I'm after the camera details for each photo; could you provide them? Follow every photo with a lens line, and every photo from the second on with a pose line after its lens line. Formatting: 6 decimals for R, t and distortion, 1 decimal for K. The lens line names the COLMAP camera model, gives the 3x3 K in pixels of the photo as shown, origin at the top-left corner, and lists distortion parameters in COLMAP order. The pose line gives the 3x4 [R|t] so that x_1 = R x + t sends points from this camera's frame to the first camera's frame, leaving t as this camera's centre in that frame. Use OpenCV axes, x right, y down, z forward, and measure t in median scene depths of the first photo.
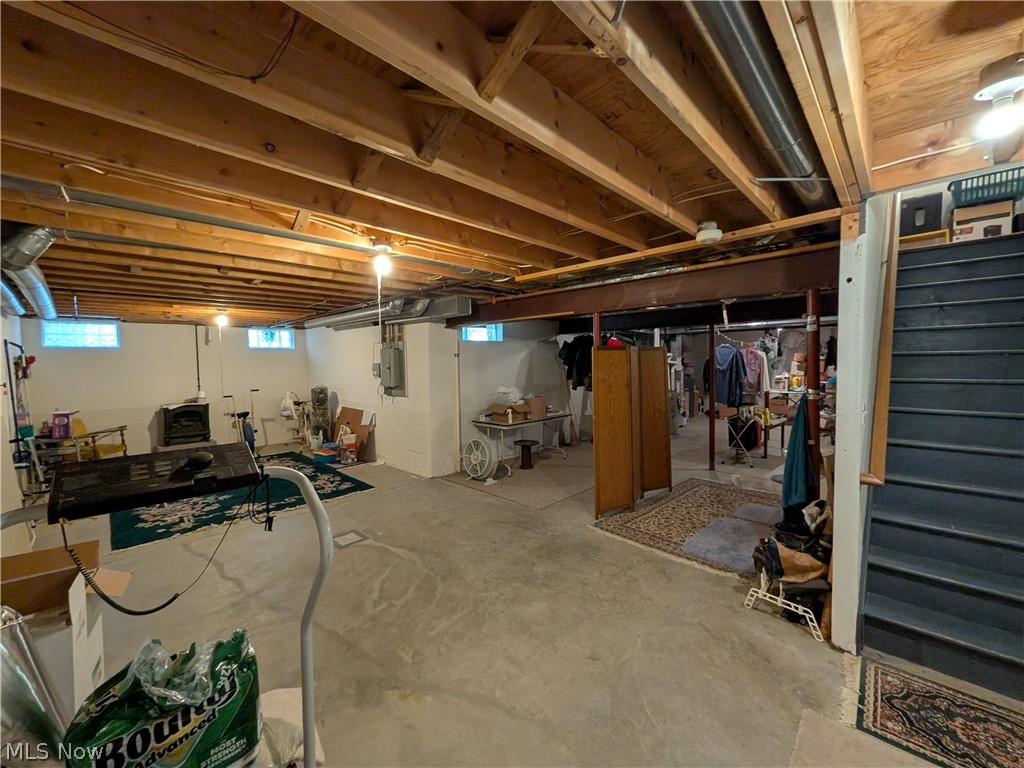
lens RADIAL K [[409.5, 0, 514.7], [0, 409.5, 387.6], [0, 0, 1]] dist [-0.001892, -0.000291]
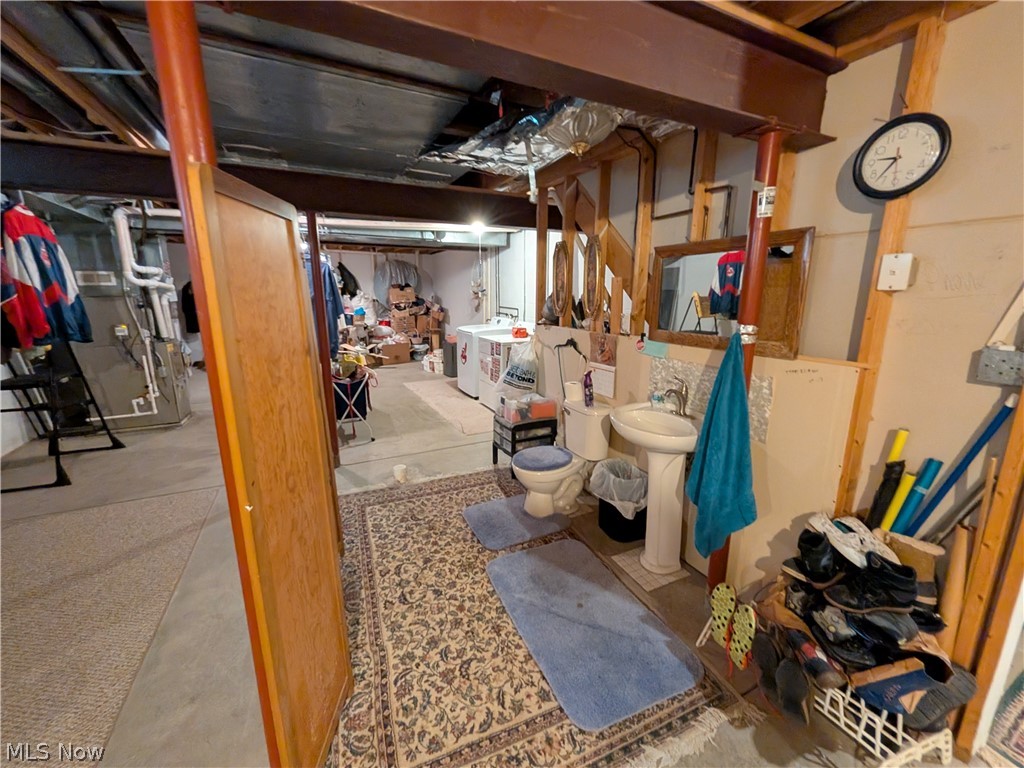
lens RADIAL K [[409.5, 0, 516.2], [0, 409.5, 381.6], [0, 0, 1]] dist [-0.001892, -0.000291]
pose [[0.349866, -0.192832, 0.916739, 0.056368], [0.058684, 0.981175, 0.183989, -0.027846], [-0.934960, -0.010574, 0.354596, 0.743806]]
